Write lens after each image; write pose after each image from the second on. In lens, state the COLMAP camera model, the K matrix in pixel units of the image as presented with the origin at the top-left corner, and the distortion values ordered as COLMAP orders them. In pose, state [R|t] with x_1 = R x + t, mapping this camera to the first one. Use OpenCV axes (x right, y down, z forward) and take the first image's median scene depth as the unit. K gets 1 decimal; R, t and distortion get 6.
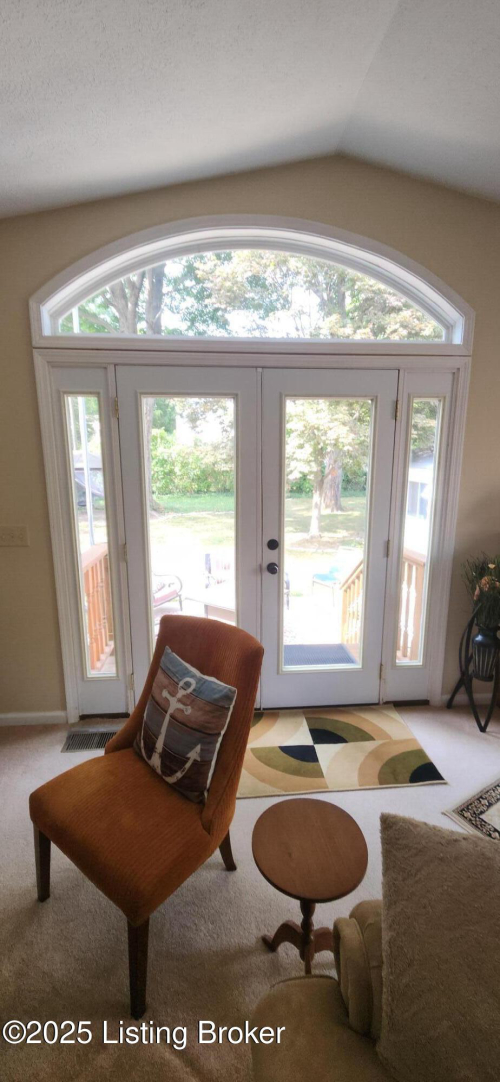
lens RADIAL K [[440.0, 0, 246.7], [0, 440.0, 540.7], [0, 0, 1]] dist [-0.001280, -0.001296]
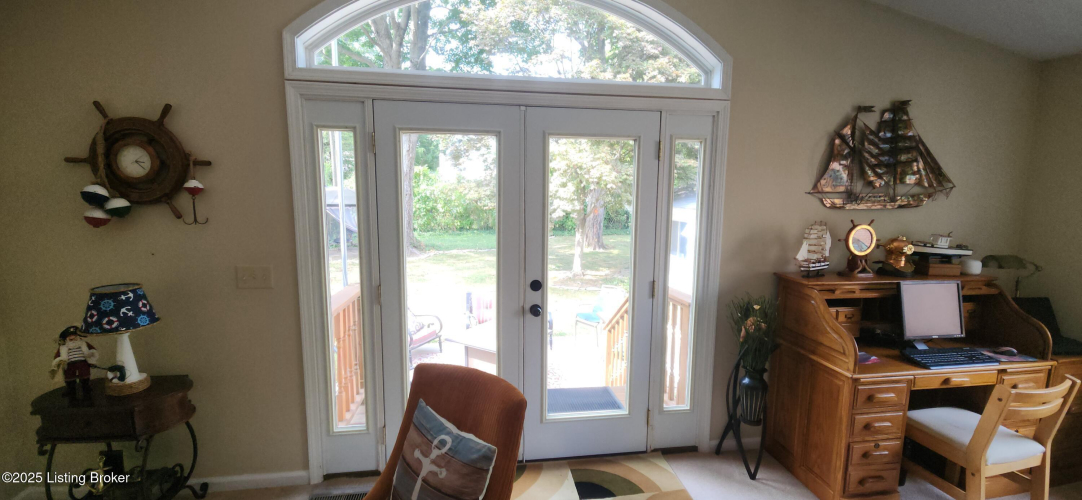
lens RADIAL K [[440.0, 0, 538.0], [0, 440.0, 247.8], [0, 0, 1]] dist [-0.001280, -0.001296]
pose [[0.997892, 0.003688, 0.064798, 0.000911], [0.000732, 0.997680, -0.068067, -0.006845], [-0.064898, 0.067971, 0.995574, 0.031634]]
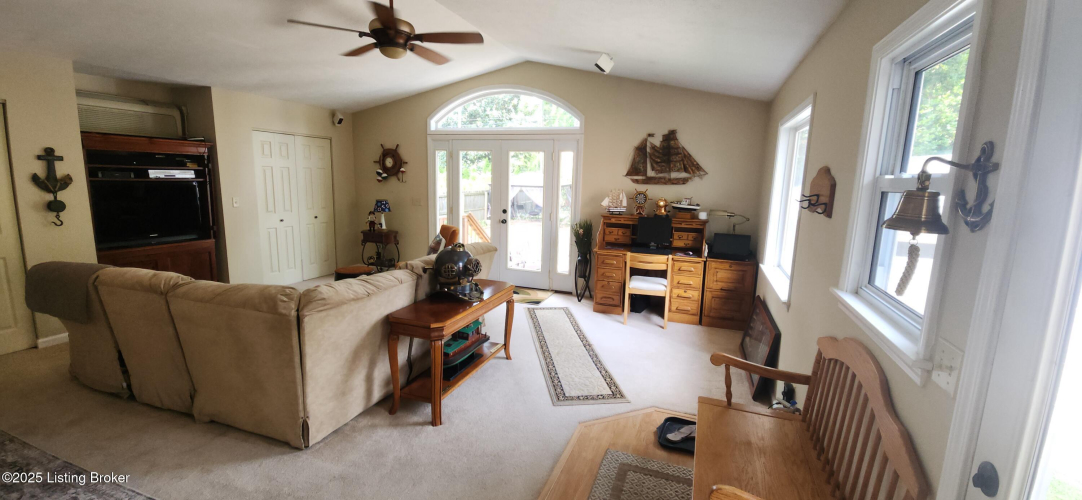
lens RADIAL K [[440.0, 0, 538.9], [0, 440.0, 246.4], [0, 0, 1]] dist [-0.001280, -0.001296]
pose [[0.904355, 0.093581, -0.416395, 1.171814], [-0.110749, 0.993699, -0.017207, 0.207729], [0.412161, 0.061676, 0.909021, -1.031850]]
